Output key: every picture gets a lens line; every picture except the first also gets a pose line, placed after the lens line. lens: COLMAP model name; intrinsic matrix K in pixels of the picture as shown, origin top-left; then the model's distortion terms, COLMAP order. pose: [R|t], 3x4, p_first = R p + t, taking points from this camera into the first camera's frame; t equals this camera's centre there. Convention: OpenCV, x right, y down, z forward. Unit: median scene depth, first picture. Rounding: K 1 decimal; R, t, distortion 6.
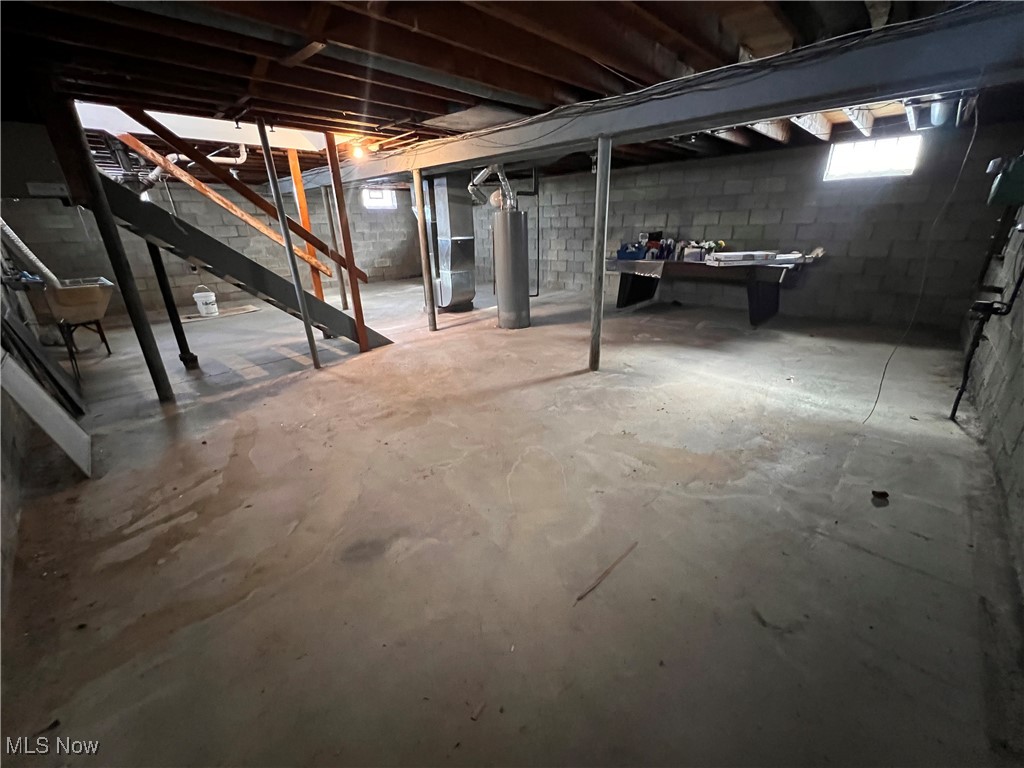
lens RADIAL K [[409.4, 0, 511.5], [0, 409.4, 386.1], [0, 0, 1]] dist [-0.001317, 0.000223]
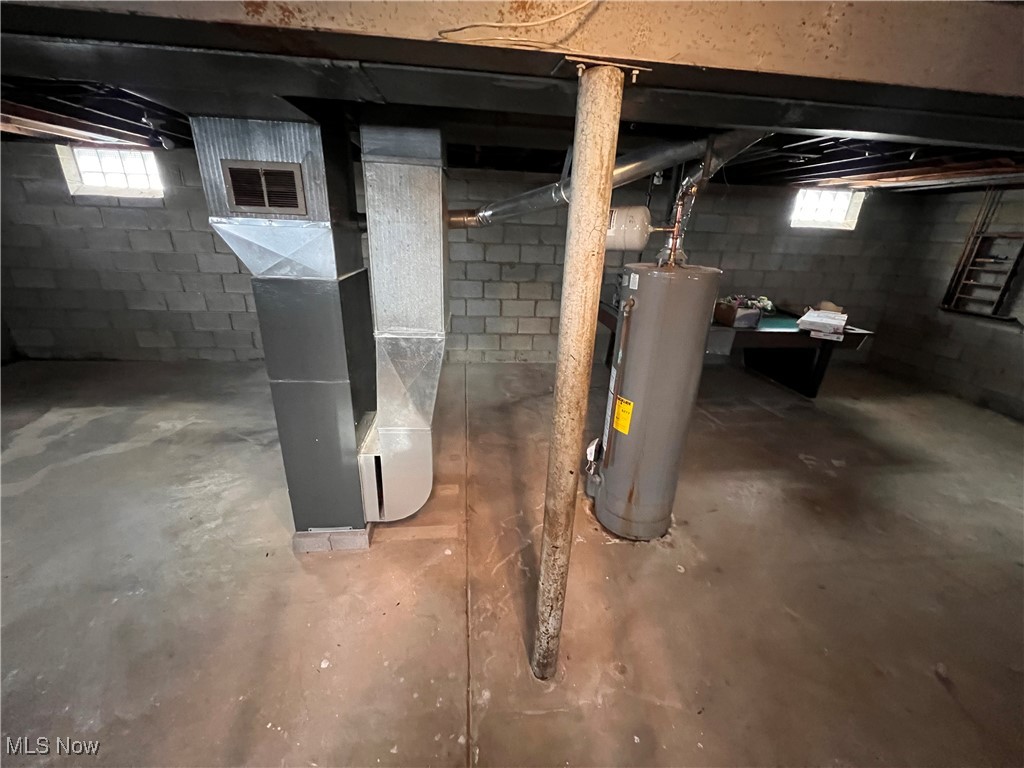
lens RADIAL K [[409.4, 0, 511.9], [0, 409.4, 383.1], [0, 0, 1]] dist [-0.001317, 0.000223]
pose [[0.648729, -0.225570, 0.726821, -0.385811], [0.227648, 0.968850, 0.097494, -0.378440], [-0.726172, 0.102212, 0.679872, 0.832241]]
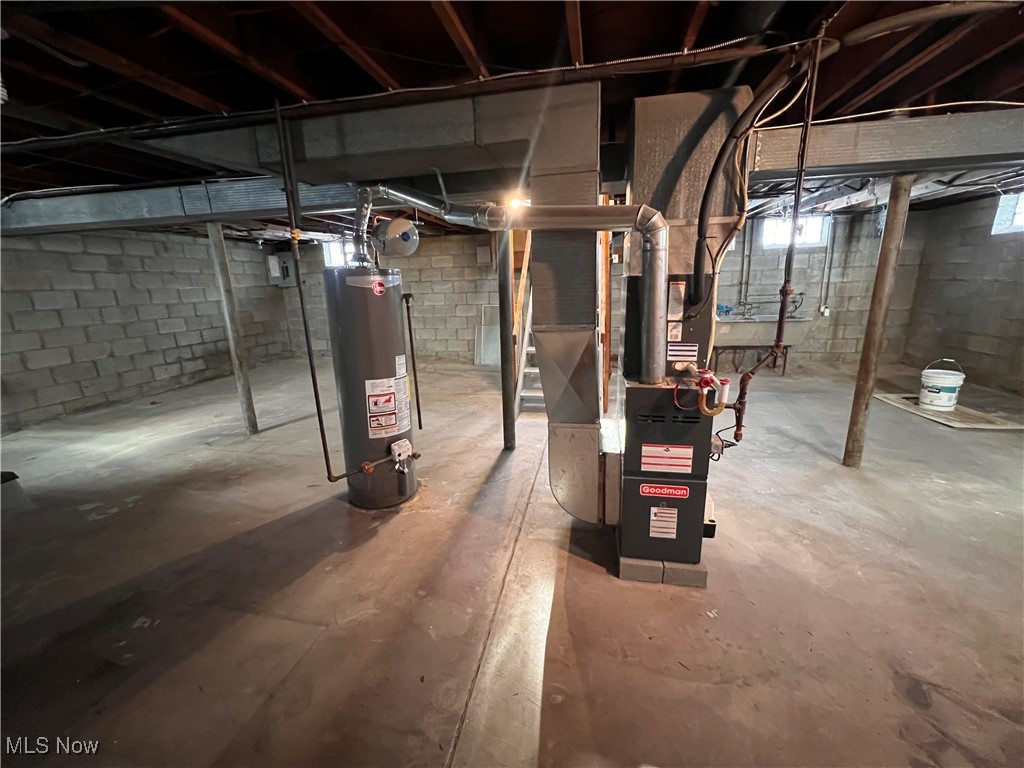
lens RADIAL K [[409.4, 0, 512.0], [0, 409.4, 382.6], [0, 0, 1]] dist [-0.001317, 0.000223]
pose [[-0.845551, 0.174414, -0.504602, 0.108848], [-0.150296, 0.829152, 0.538441, -0.578133], [0.512304, 0.531119, -0.674876, 1.428486]]
